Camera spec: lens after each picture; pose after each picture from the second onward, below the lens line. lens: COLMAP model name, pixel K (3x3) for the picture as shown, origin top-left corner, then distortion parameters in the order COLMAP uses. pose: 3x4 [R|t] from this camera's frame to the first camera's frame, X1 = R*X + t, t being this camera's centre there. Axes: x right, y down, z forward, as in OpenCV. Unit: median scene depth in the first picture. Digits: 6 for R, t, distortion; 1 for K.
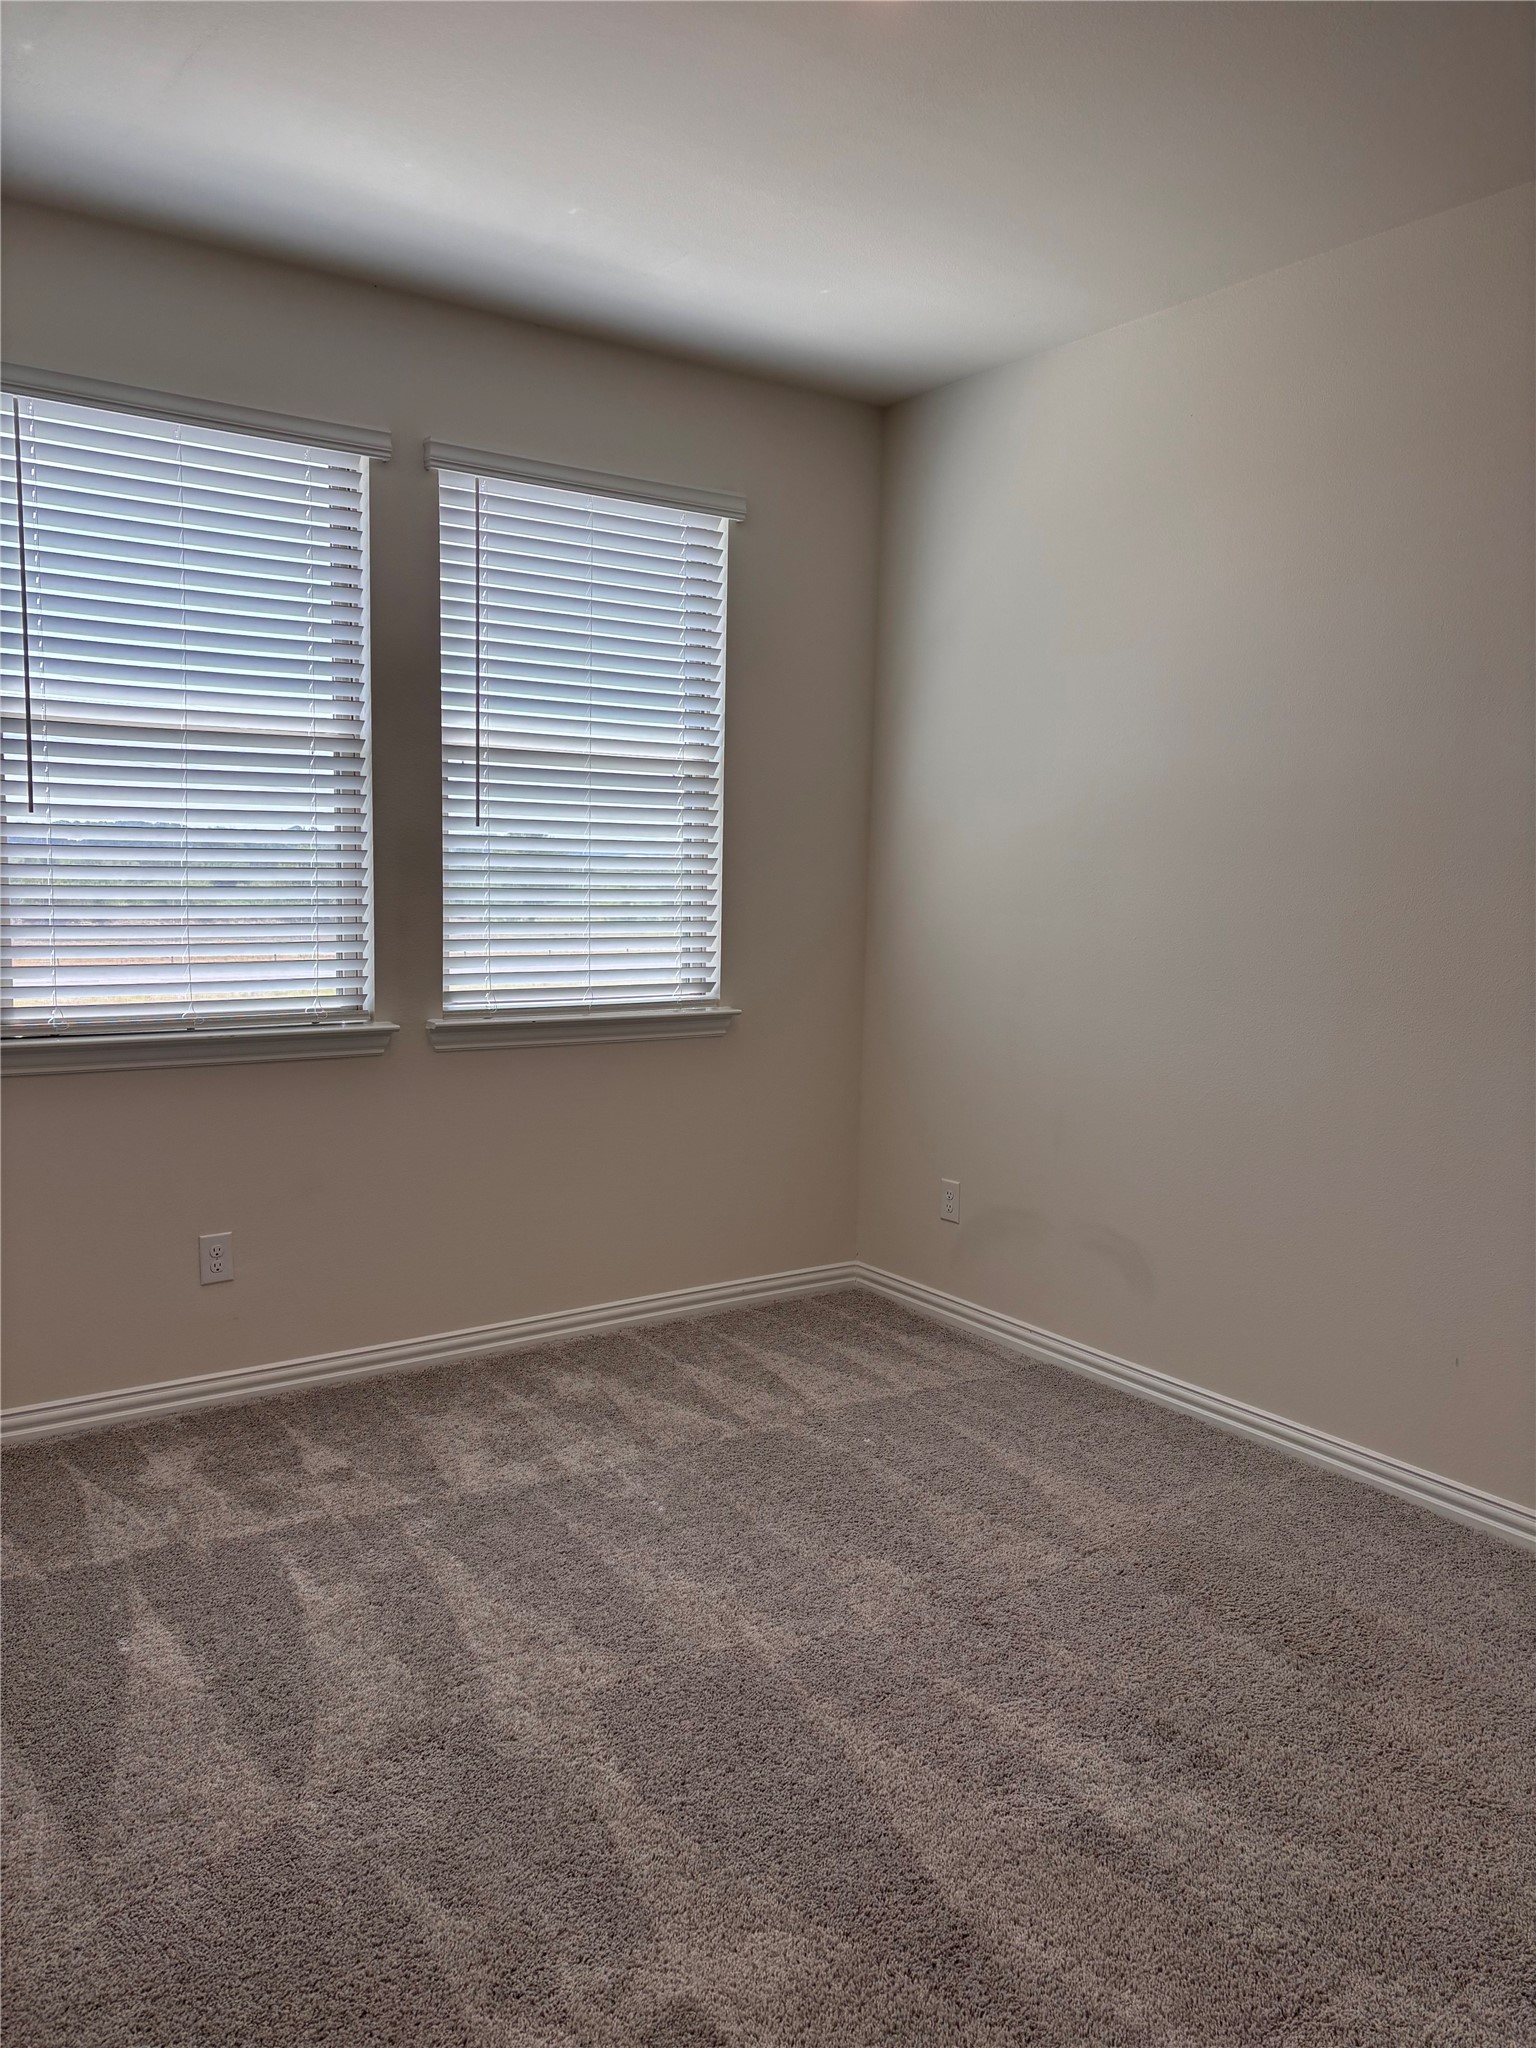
lens RADIAL K [[1543.1, 0, 763.6], [0, 1543.1, 1010.9], [0, 0, 1]] dist [0.063259, -0.063657]
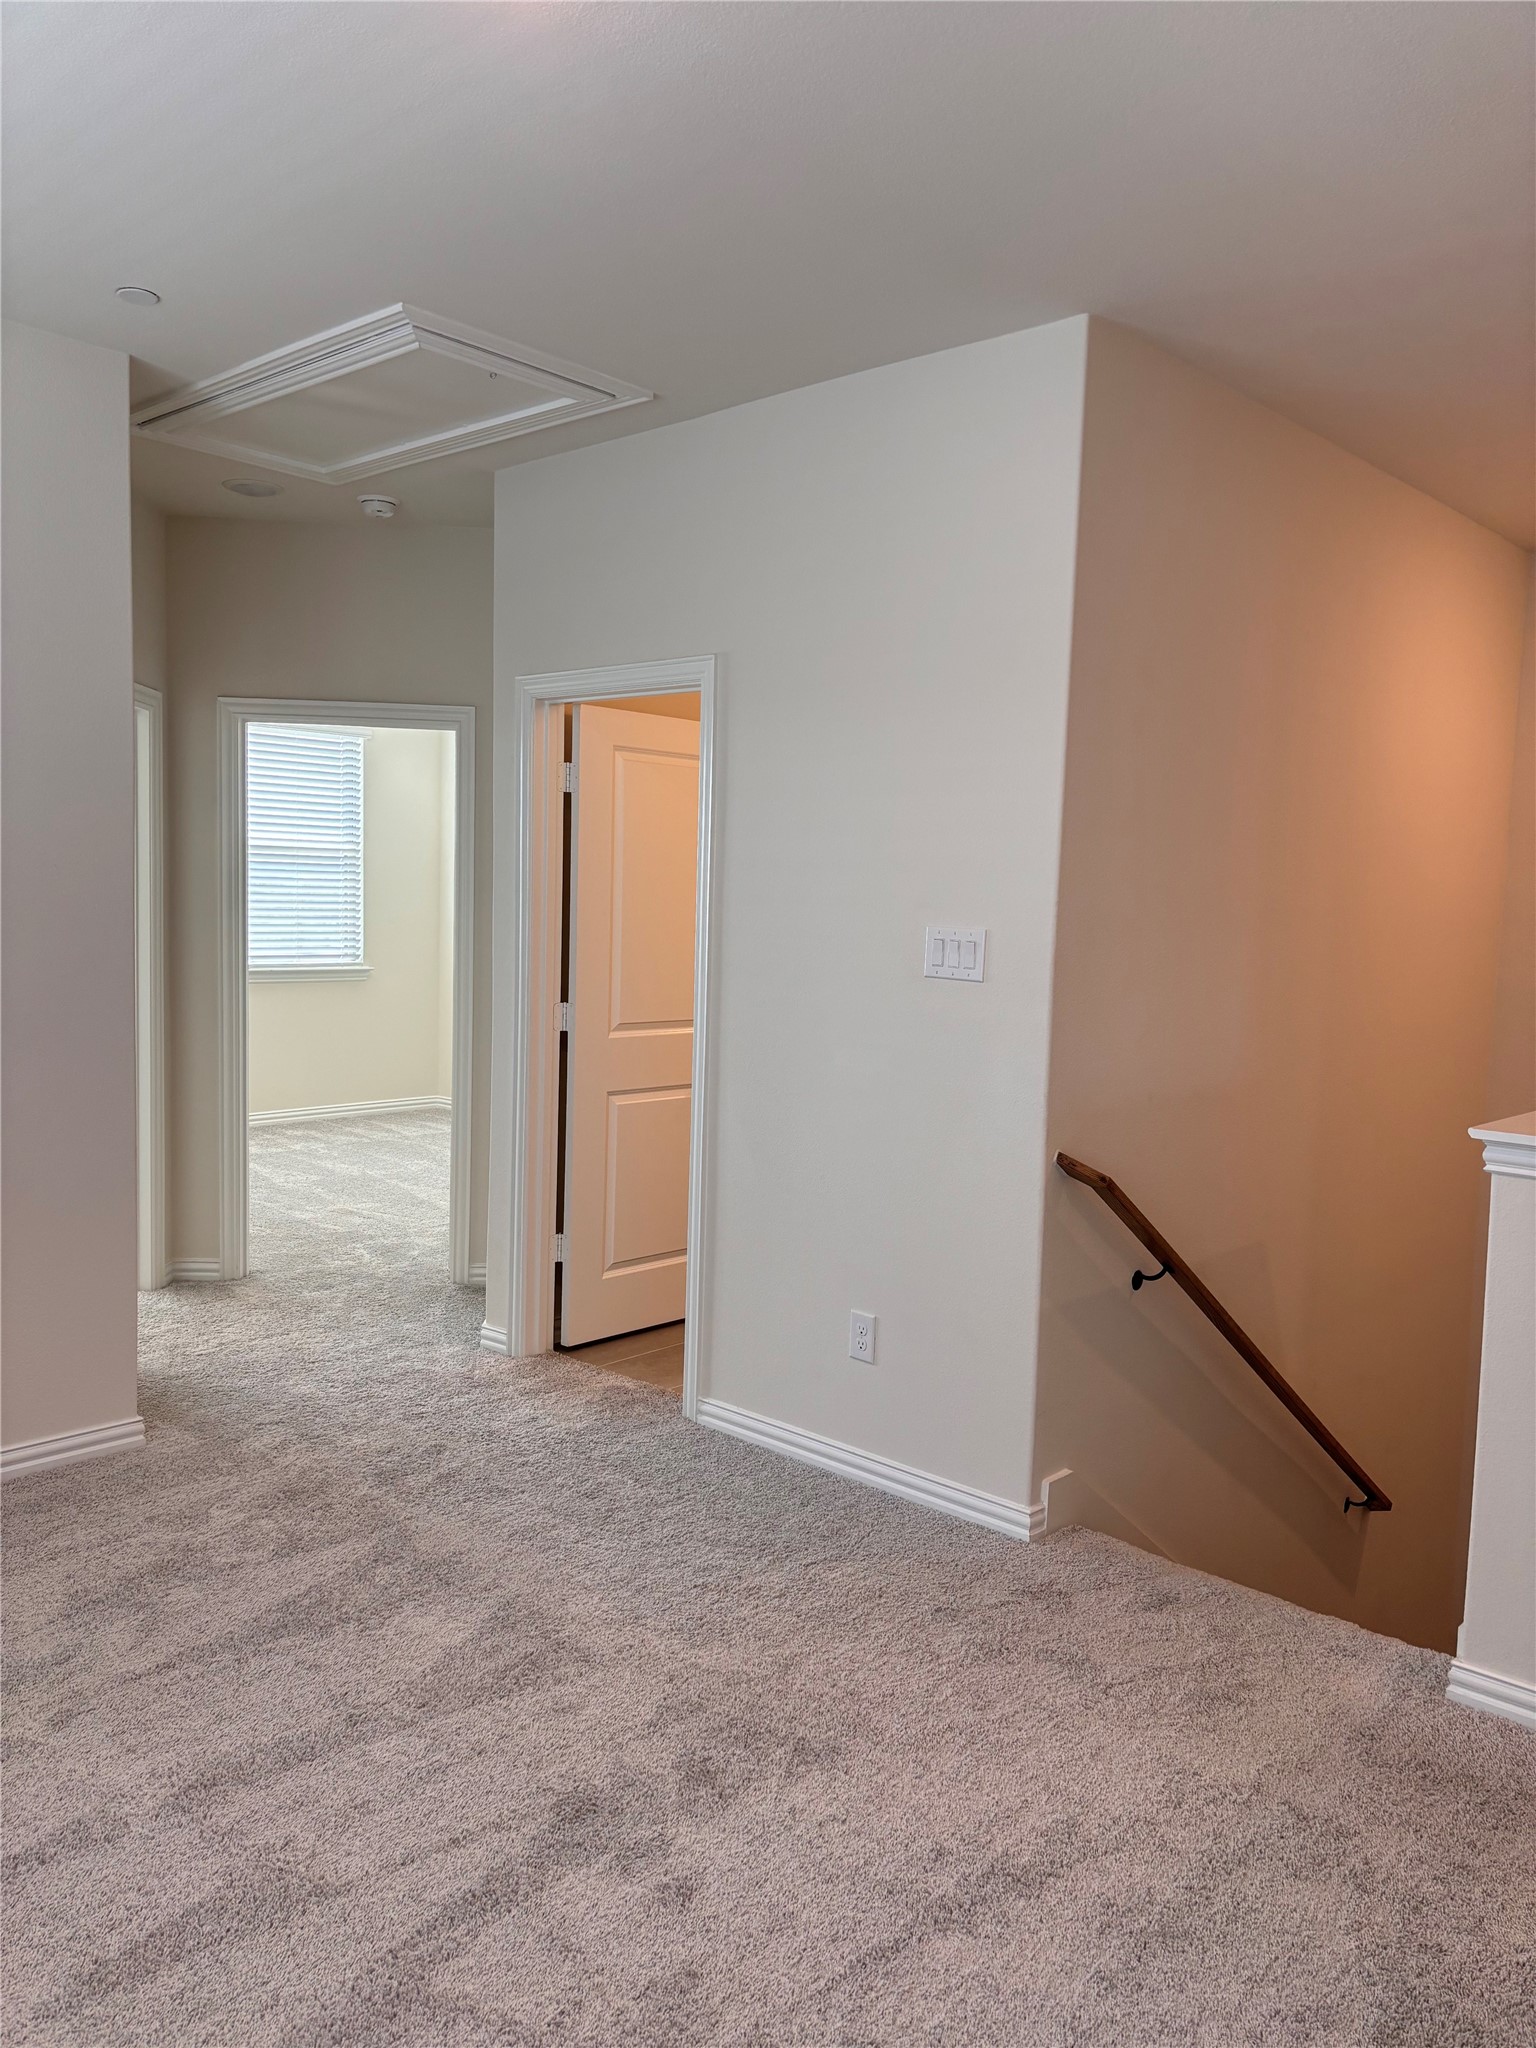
lens RADIAL K [[1543.1, 0, 771.0], [0, 1543.1, 1036.8], [0, 0, 1]] dist [0.063259, -0.063657]
pose [[0.977359, -0.009926, 0.211354, 0.070019], [0.017132, 0.999332, -0.032292, 0.176167], [-0.210892, 0.035182, 0.976876, -1.206064]]
